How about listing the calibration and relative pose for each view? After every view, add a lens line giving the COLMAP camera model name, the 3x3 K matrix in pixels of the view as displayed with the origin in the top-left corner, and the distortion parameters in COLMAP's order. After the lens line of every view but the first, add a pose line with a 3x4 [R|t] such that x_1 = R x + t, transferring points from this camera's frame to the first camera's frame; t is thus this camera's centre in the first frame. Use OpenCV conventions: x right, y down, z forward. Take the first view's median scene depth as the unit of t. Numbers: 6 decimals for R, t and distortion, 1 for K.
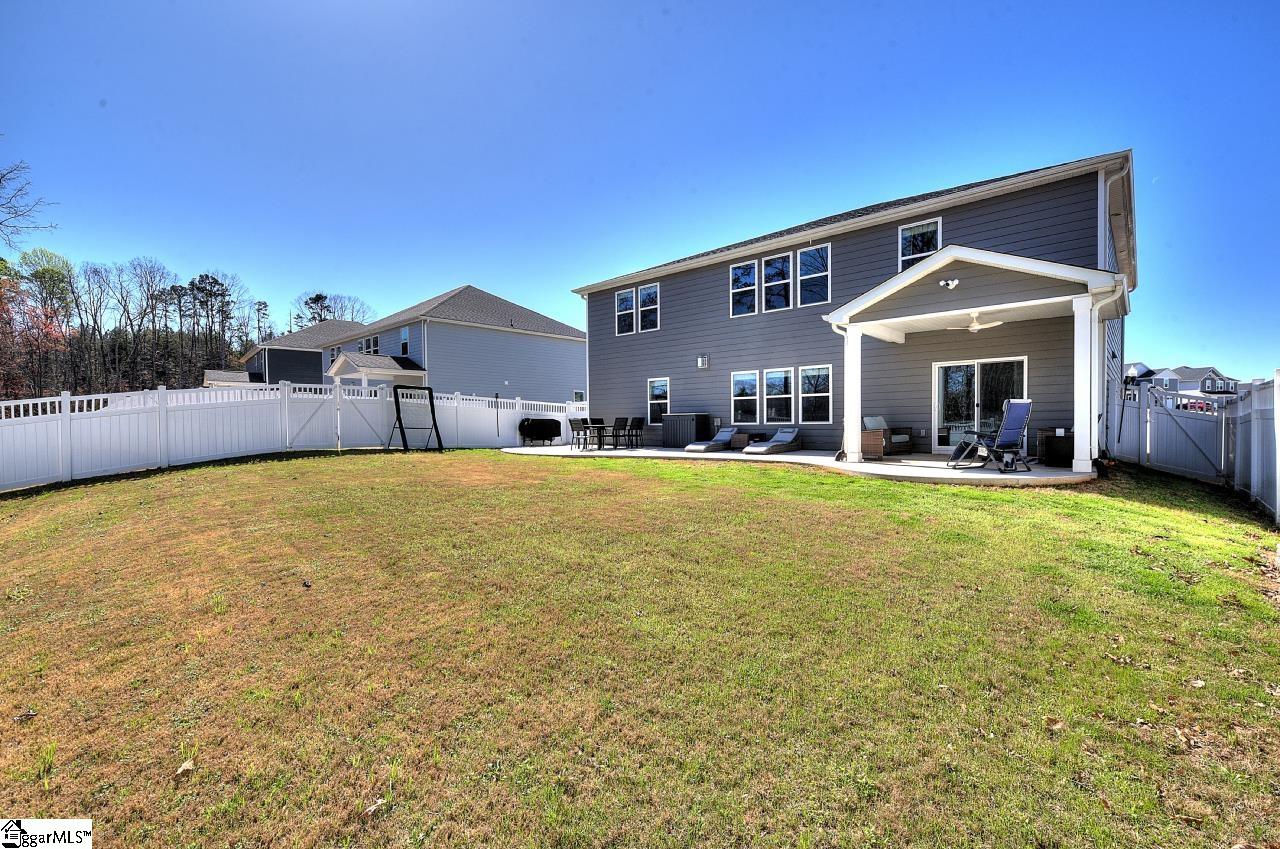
lens RADIAL K [[555.9, 0, 648.6], [0, 555.9, 433.6], [0, 0, 1]] dist [0.000662, -0.000102]
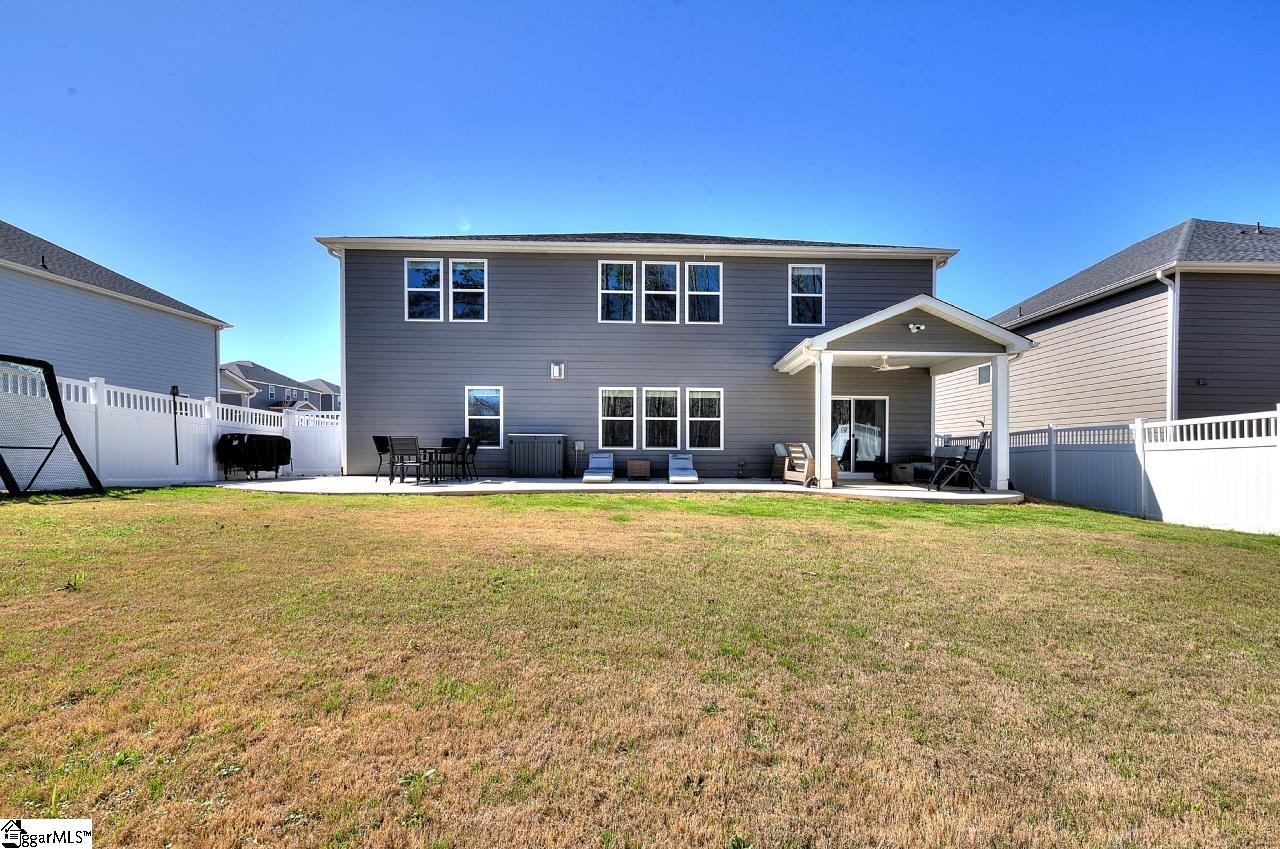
lens RADIAL K [[562.9, 0, 641.6], [0, 562.9, 453.5], [0, 0, 1]] dist [-0.010083, 0.000023]
pose [[0.726996, 0.008171, 0.686593, -0.389449], [-0.001426, 0.999945, -0.010391, -0.000752], [-0.686640, 0.006576, 0.726968, 0.337603]]
